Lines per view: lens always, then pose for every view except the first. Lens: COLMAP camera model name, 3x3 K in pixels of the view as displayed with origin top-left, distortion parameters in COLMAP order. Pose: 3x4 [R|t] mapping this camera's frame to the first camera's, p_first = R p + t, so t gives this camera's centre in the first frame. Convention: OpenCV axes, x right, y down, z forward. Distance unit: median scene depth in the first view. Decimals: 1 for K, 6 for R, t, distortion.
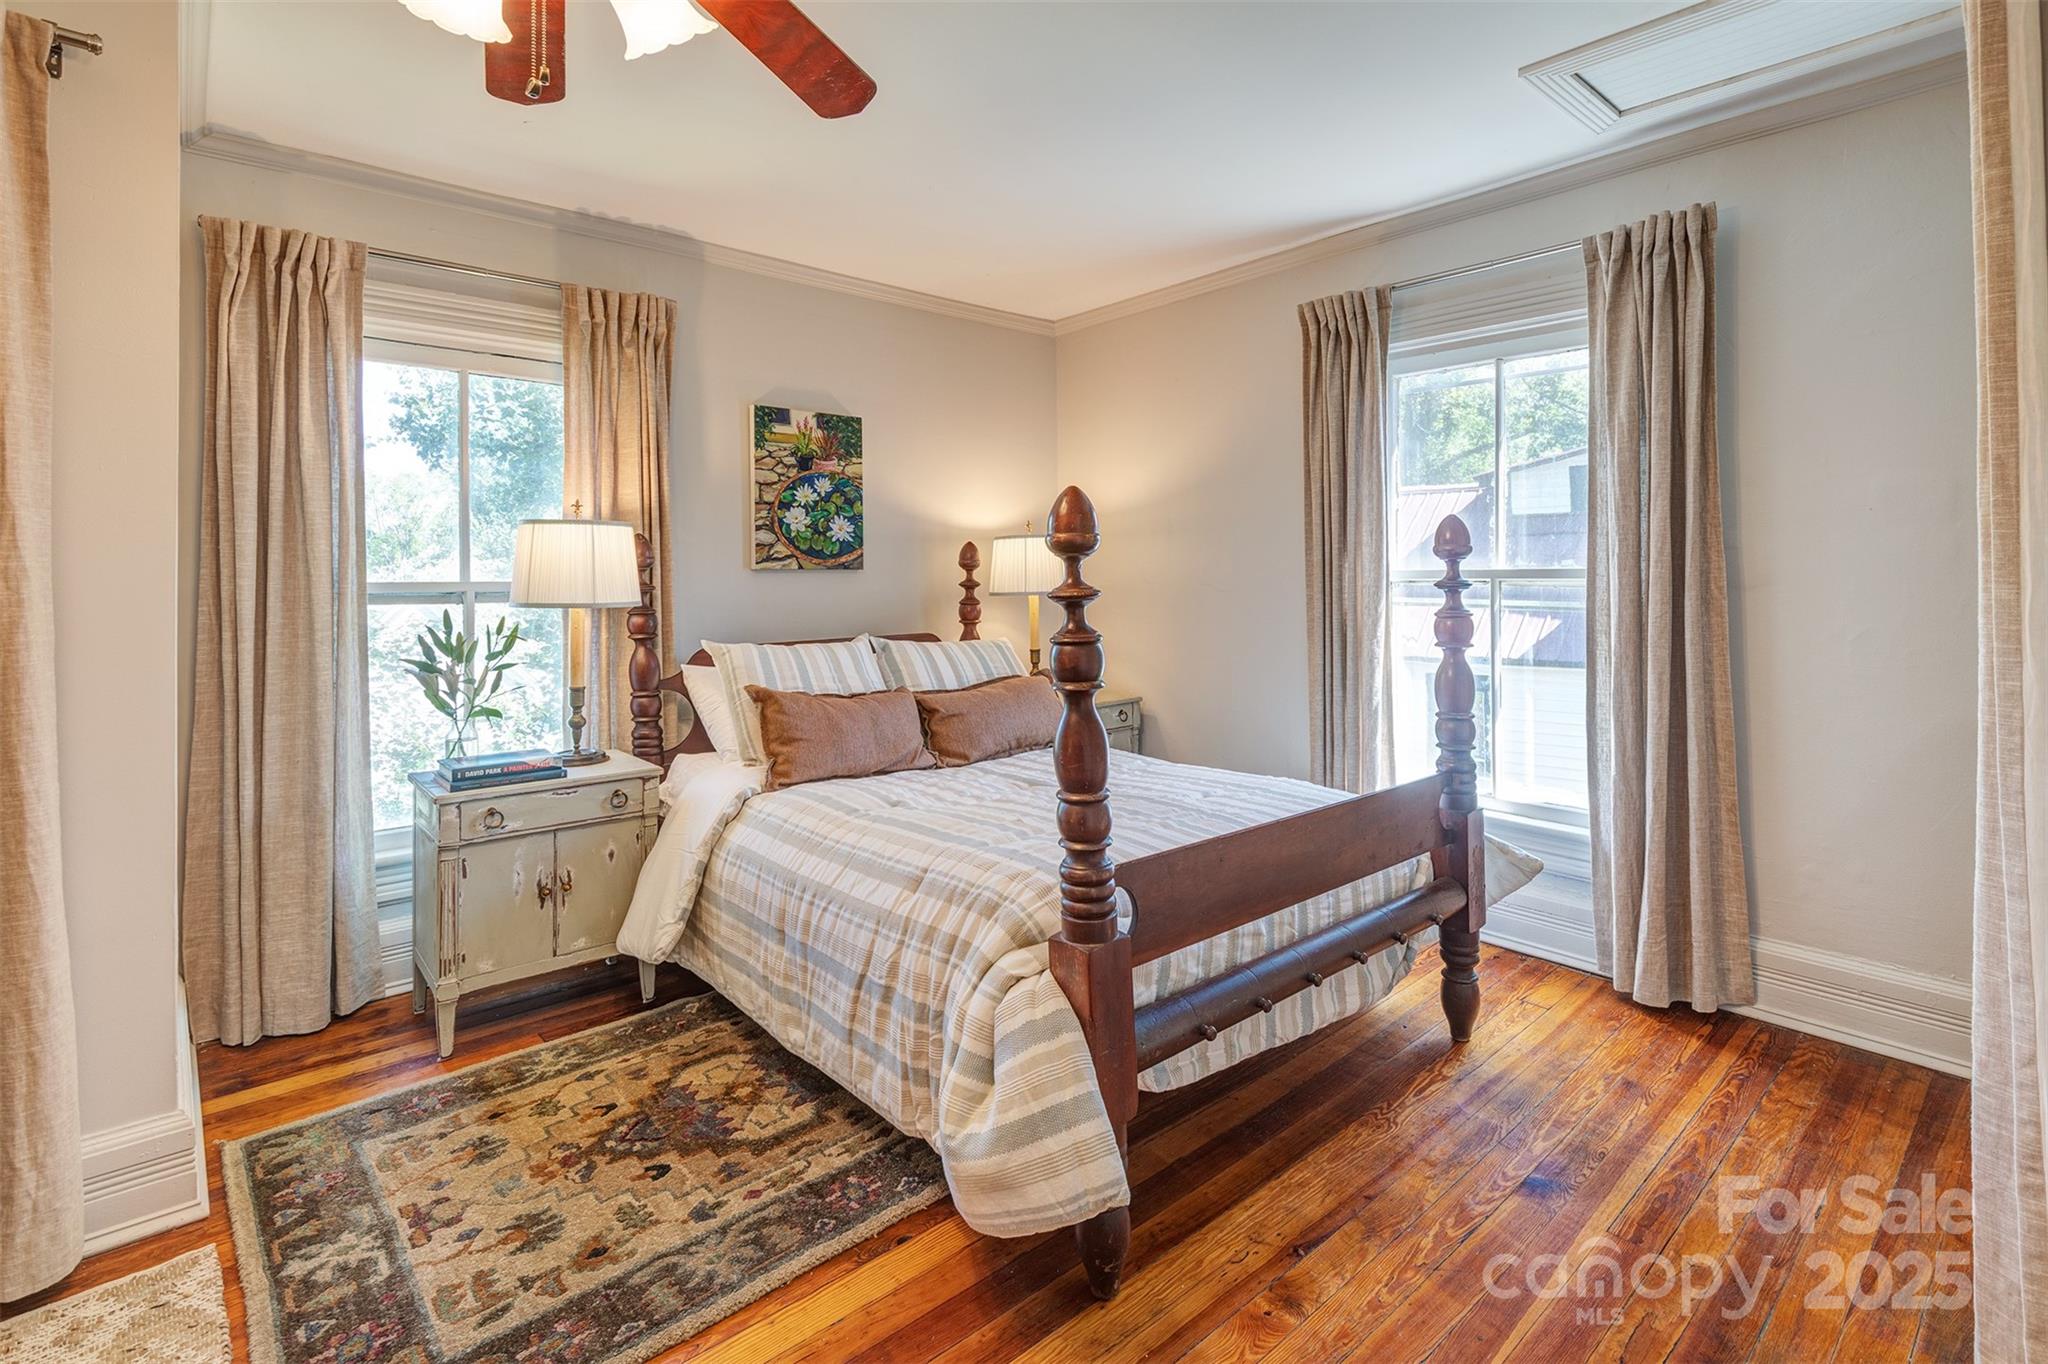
lens RADIAL K [[957.3, 0, 1024.1], [0, 957.3, 574.1], [0, 0, 1]] dist [0.003929, -0.004797]
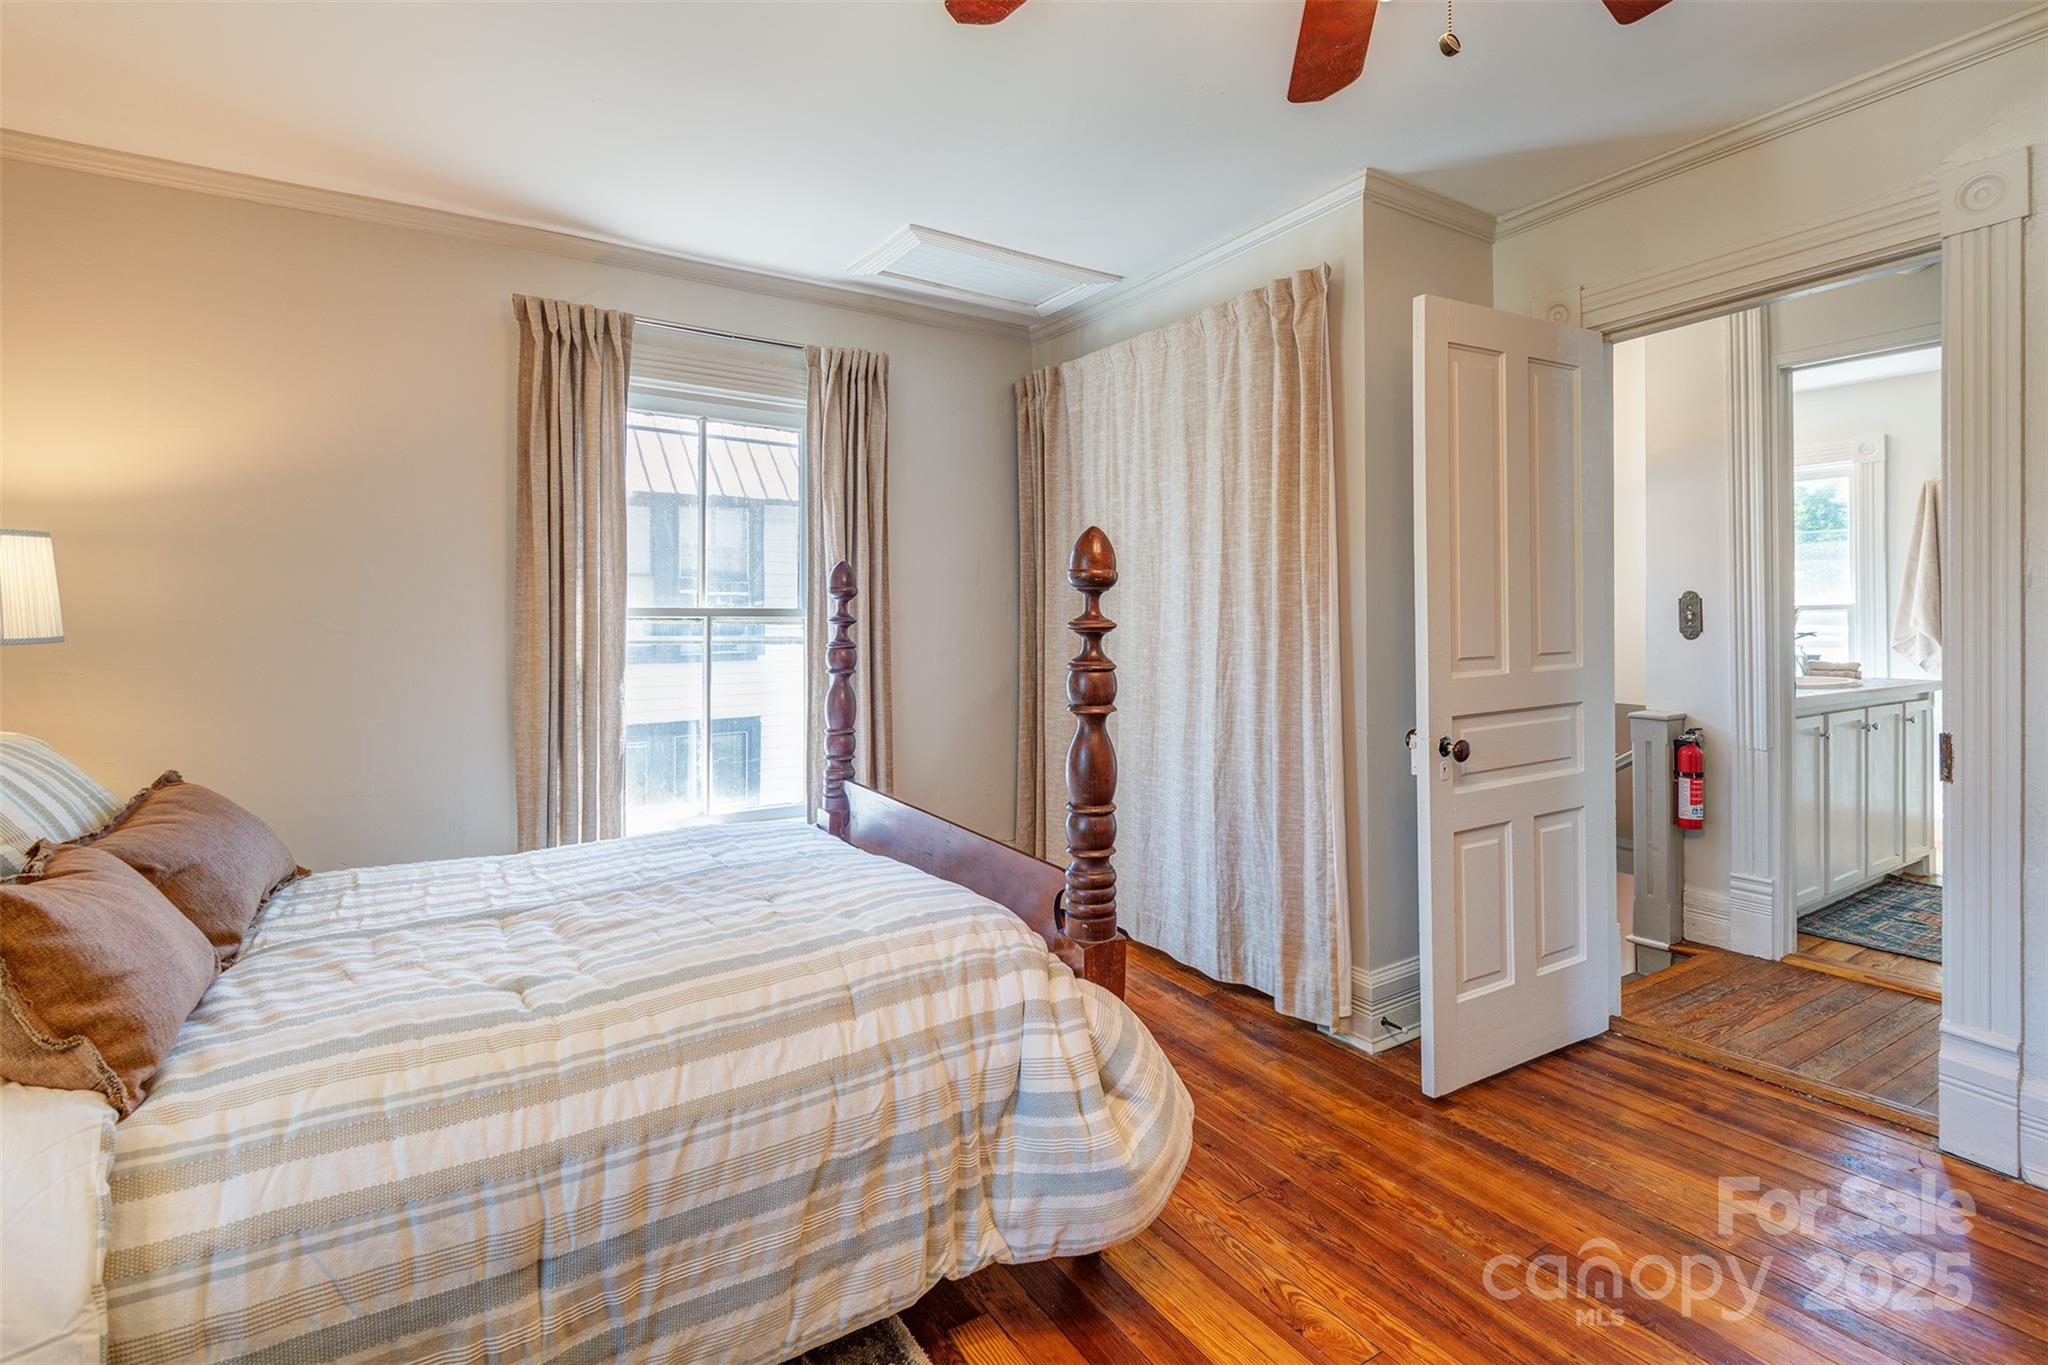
lens RADIAL K [[940.7, 0, 1037.5], [0, 940.7, 624.6], [0, 0, 1]] dist [-0.001060, -0.000697]
pose [[0.152121, -0.002739, 0.988358, -0.678063], [-0.004081, 0.999986, 0.003399, 0.011063], [-0.988353, -0.004551, 0.152108, 0.600705]]
